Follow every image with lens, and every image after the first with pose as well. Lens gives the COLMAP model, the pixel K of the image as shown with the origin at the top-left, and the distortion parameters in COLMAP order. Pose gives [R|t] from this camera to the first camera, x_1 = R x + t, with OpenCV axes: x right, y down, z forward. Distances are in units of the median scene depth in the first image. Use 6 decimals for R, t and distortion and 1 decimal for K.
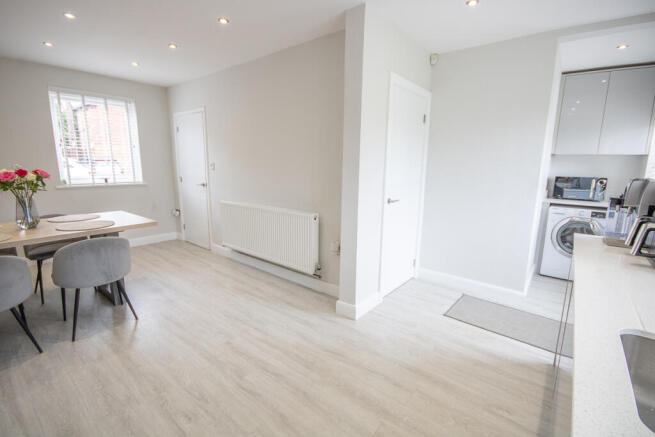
lens RADIAL K [[304.8, 0, 329.2], [0, 304.8, 217.2], [0, 0, 1]] dist [-0.003149, -0.000661]
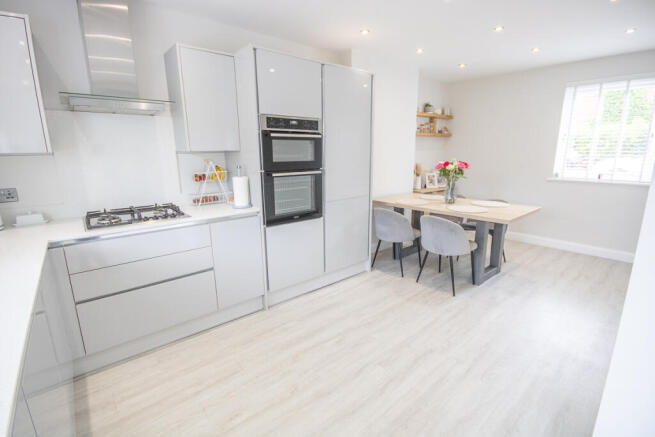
lens RADIAL K [[304.8, 0, 328.4], [0, 304.8, 218.1], [0, 0, 1]] dist [-0.003149, -0.000661]
pose [[-0.177148, 0.199305, -0.963793, 0.331128], [-0.177928, 0.956659, 0.230534, -0.081292], [0.967967, 0.212324, -0.134008, 0.445568]]
